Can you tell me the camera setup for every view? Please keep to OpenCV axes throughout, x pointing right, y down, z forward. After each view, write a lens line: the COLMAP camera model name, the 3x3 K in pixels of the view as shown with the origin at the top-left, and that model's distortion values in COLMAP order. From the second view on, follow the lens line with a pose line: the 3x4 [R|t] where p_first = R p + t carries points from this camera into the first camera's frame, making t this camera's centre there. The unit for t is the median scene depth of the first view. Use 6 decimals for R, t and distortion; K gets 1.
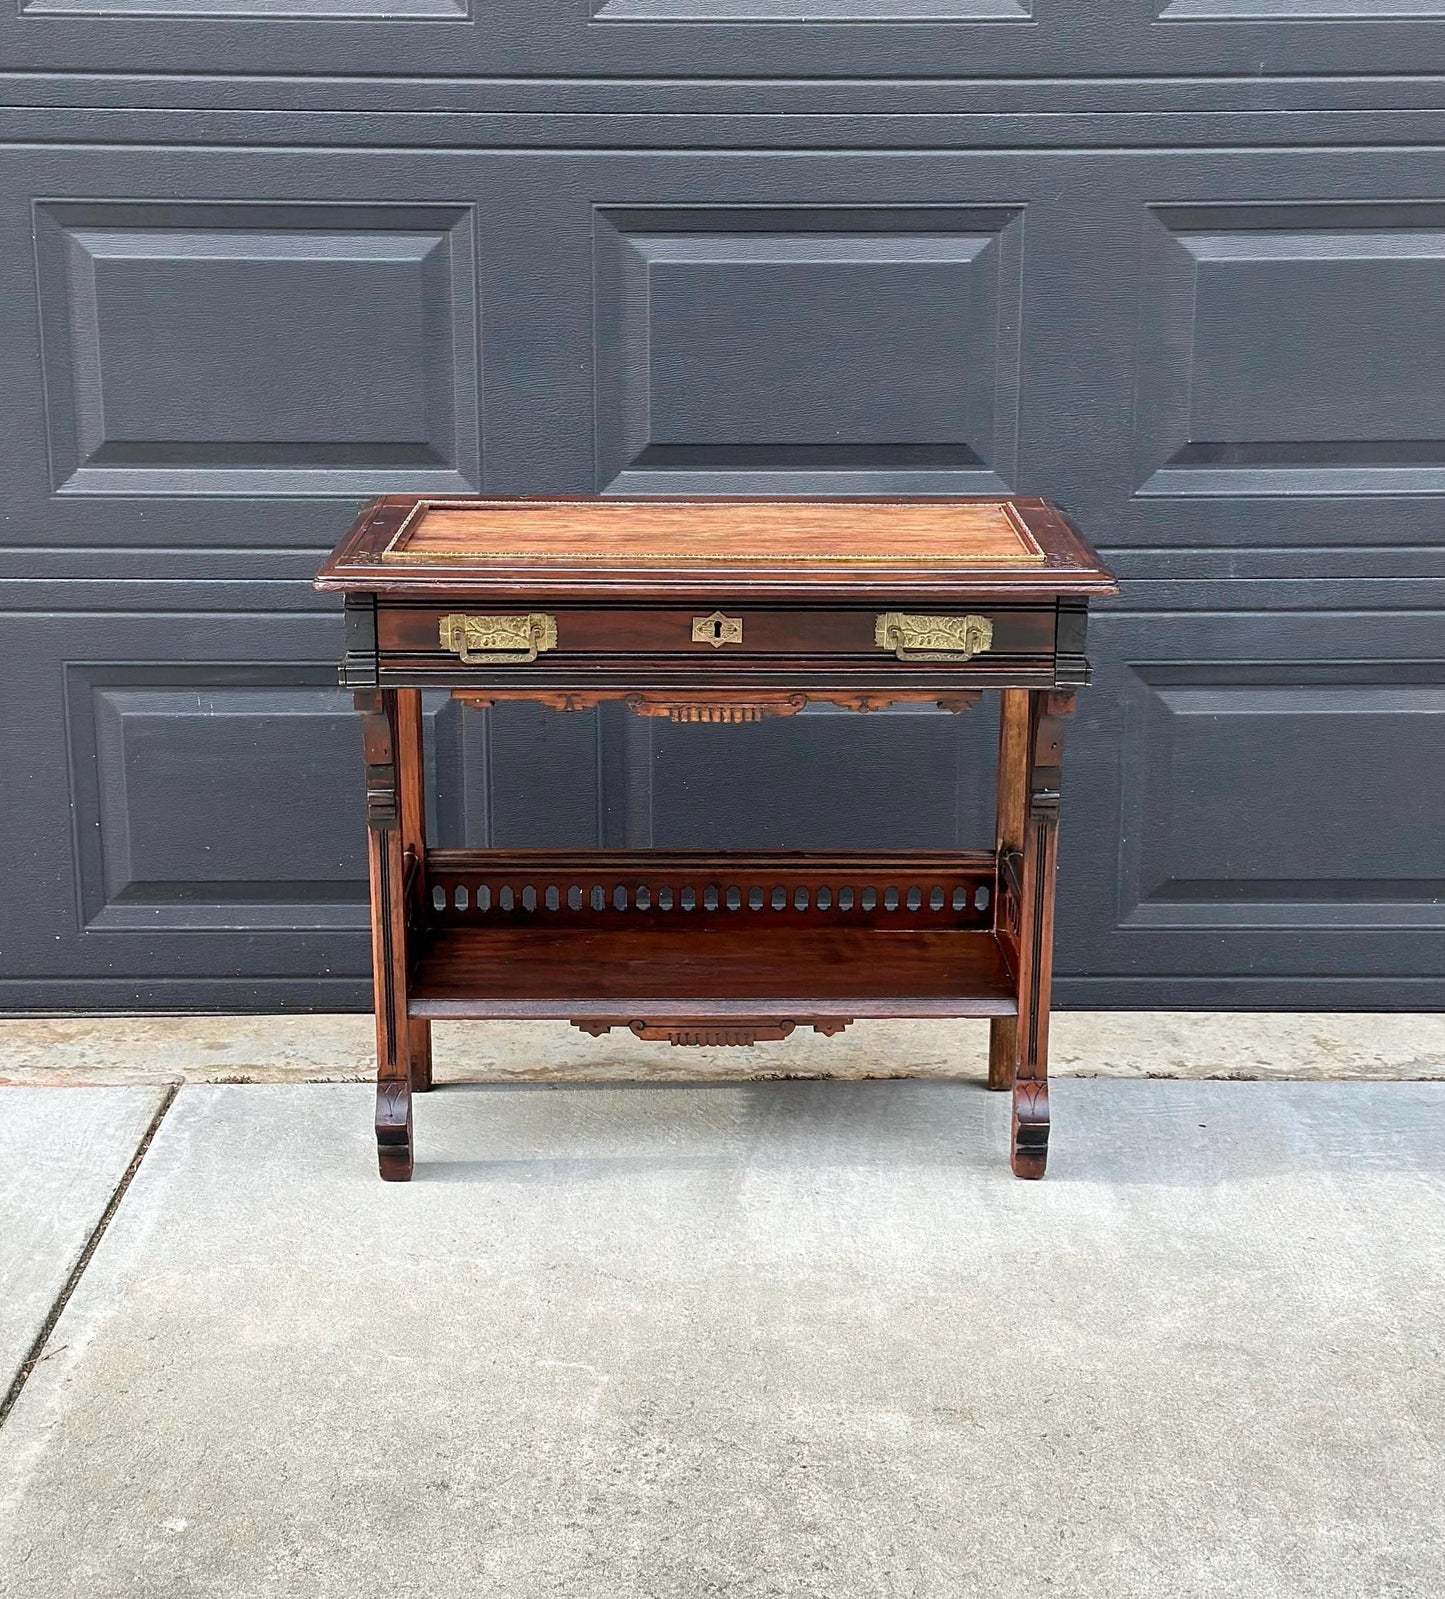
lens RADIAL K [[2806.7, 0, 722.5], [0, 2806.7, 799.5], [0, 0, 1]] dist [0.155029, 0.010573]
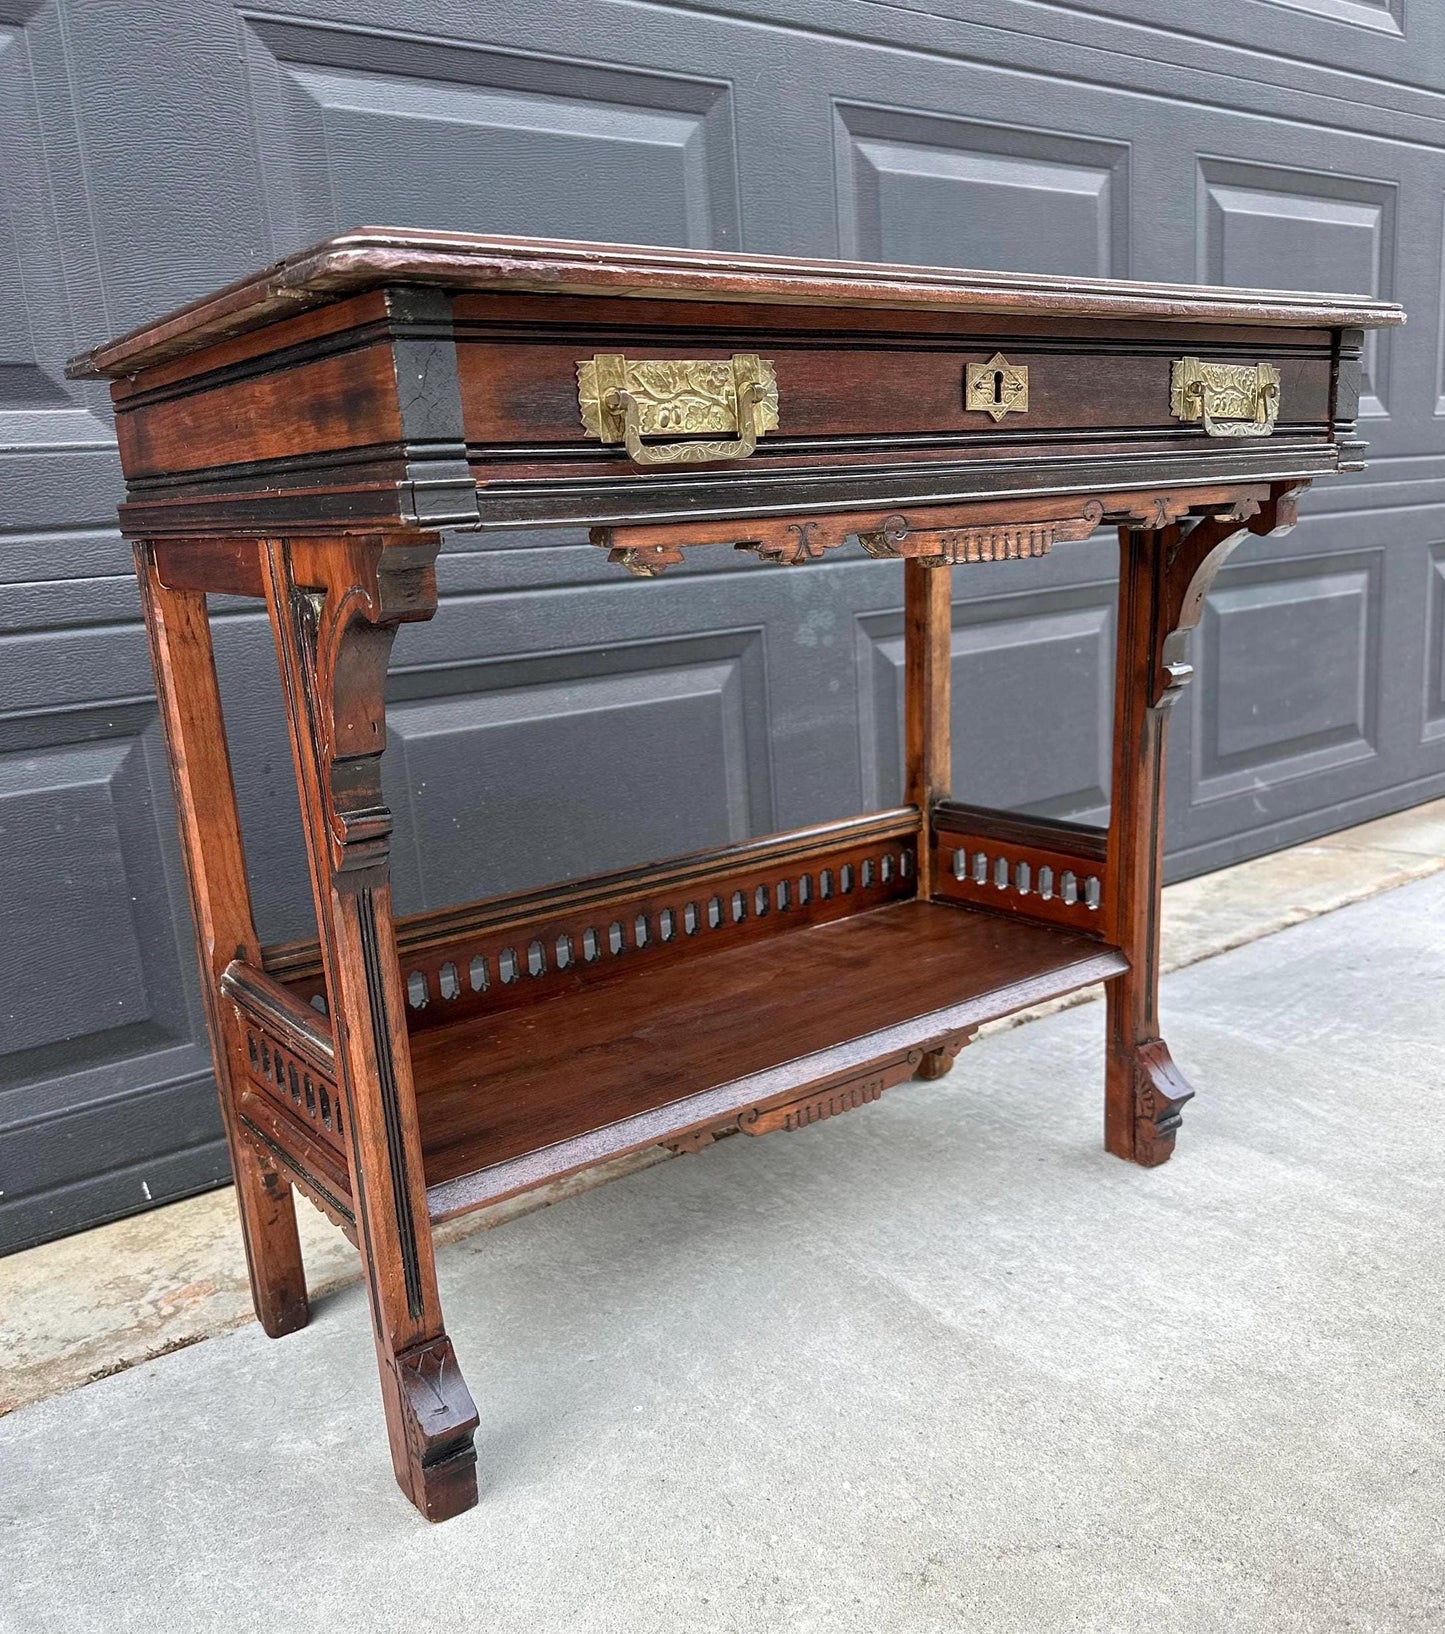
lens RADIAL K [[1402.4, 0, 708.5], [0, 1402.4, 879.6], [0, 0, 1]] dist [0.162342, -0.328307]
pose [[0.811570, -0.195870, 0.550444, -0.207342], [0.210224, 0.976927, 0.037678, 0.012303], [-0.545124, 0.085138, 0.834021, 0.728737]]
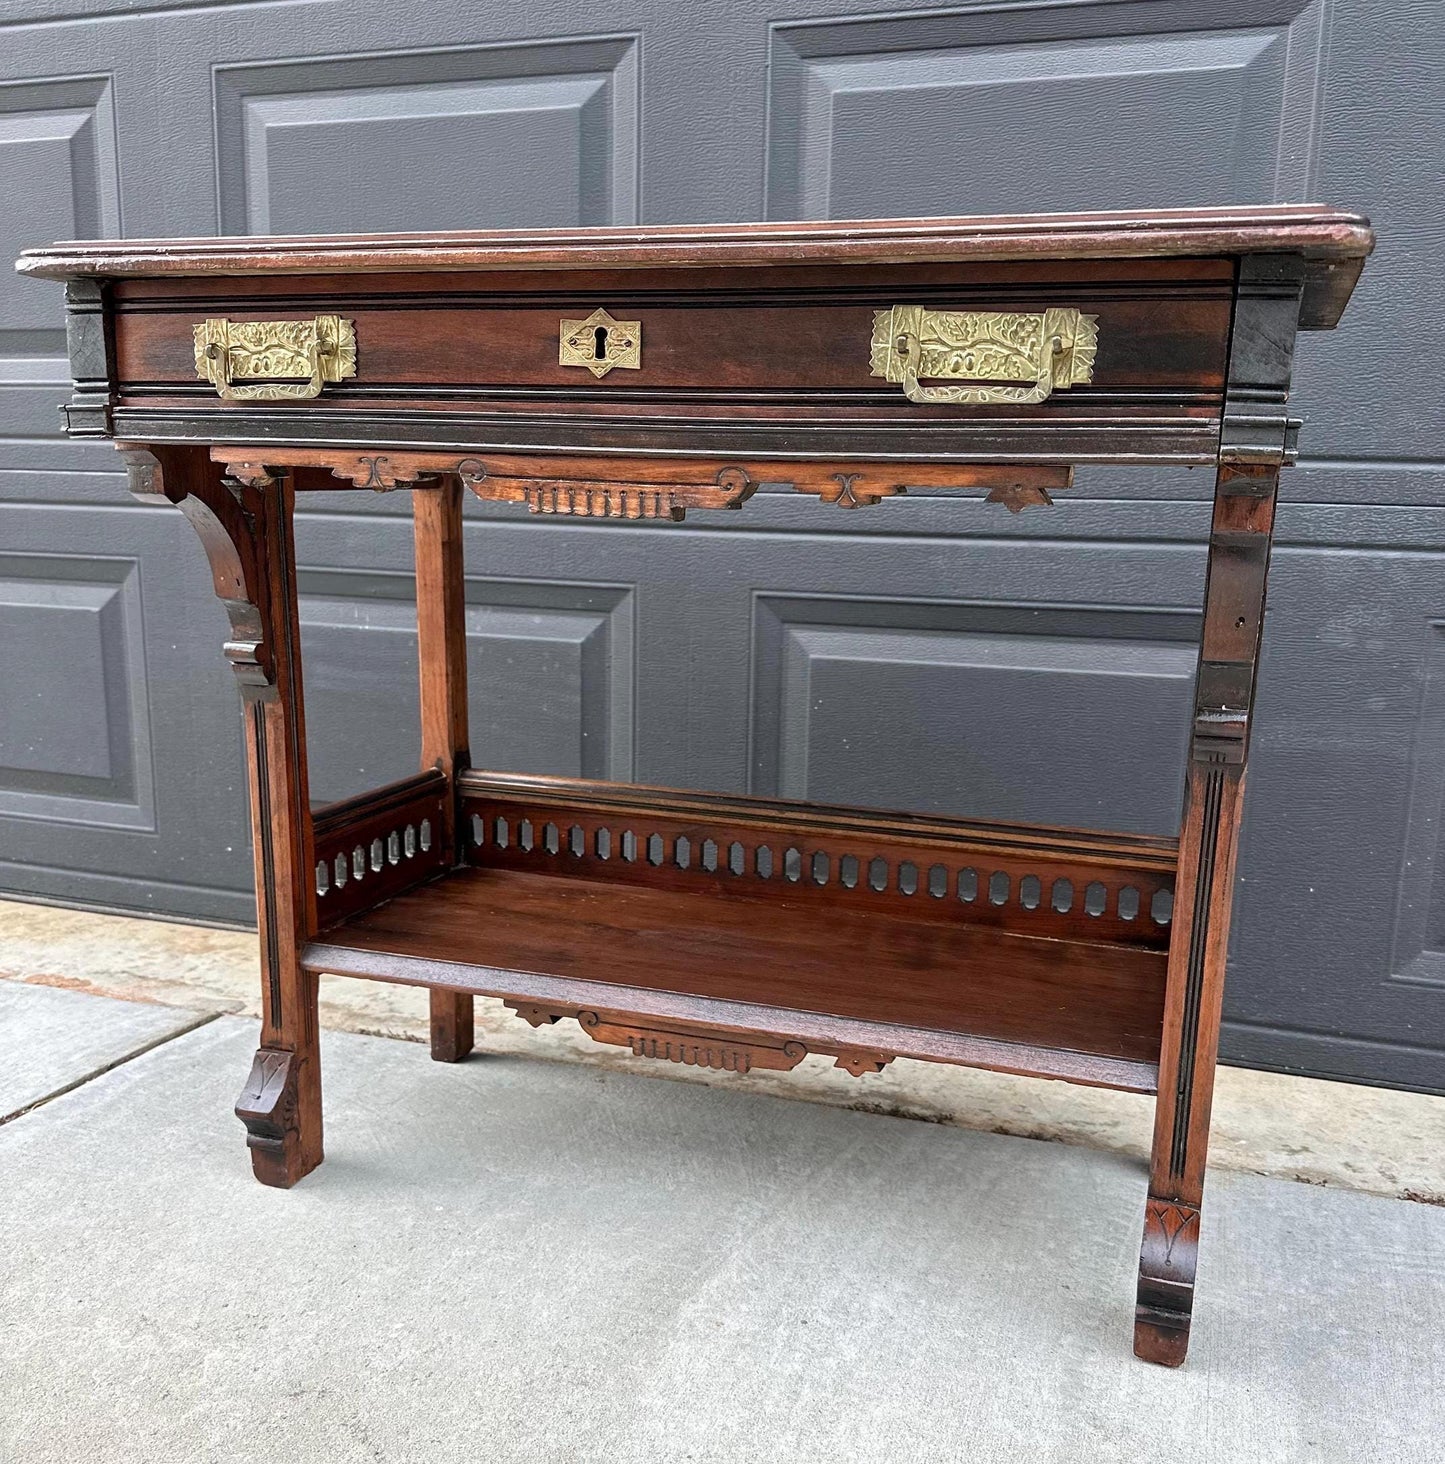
lens RADIAL K [[1418.8, 0, 756.3], [0, 1418.8, 791.6], [0, 0, 1]] dist [0.186168, -0.406865]
pose [[0.943405, 0.087957, -0.319767, 0.117278], [-0.105854, 0.993617, -0.038991, 0.033942], [0.314296, 0.070633, 0.946694, 0.675391]]
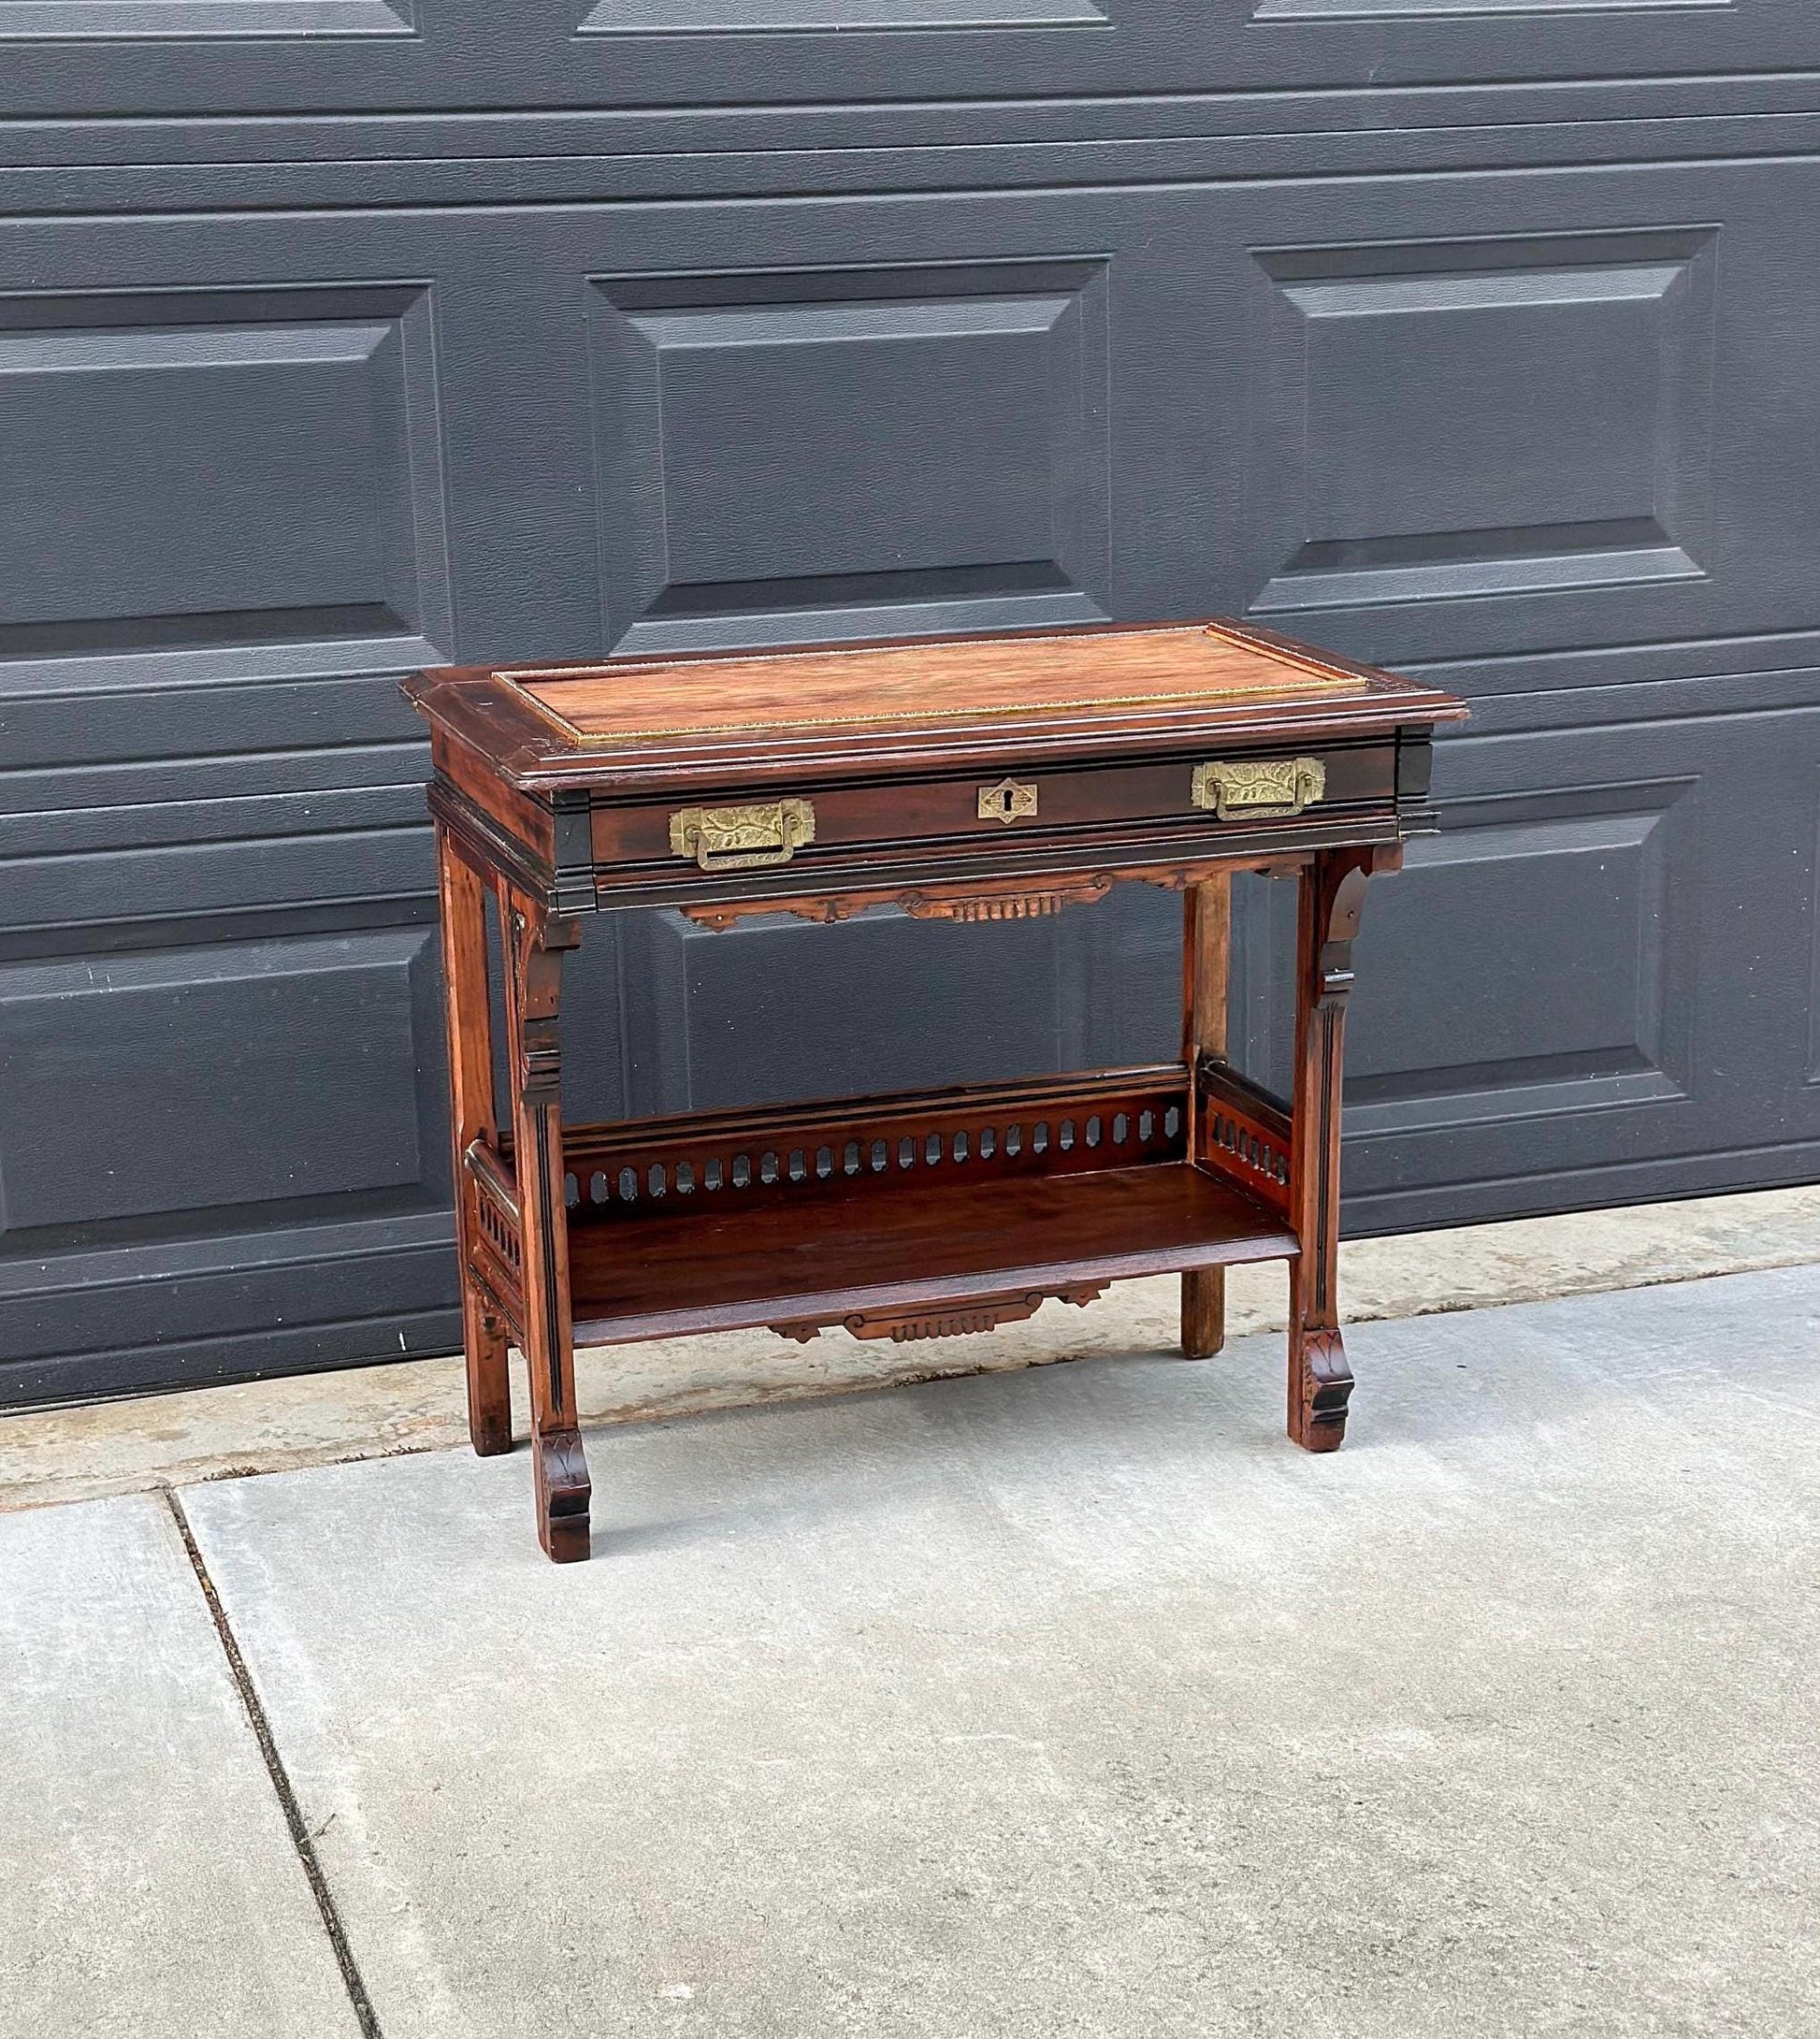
lens RADIAL K [[3742.5, 0, 882.4], [0, 3742.5, 1127.5], [0, 0, 1]] dist [0.173704, -0.156088]
pose [[0.950791, -0.105608, 0.291279, -0.321753], [0.101780, 0.994404, 0.028309, -0.002233], [-0.292638, 0.002731, 0.956219, -0.000343]]
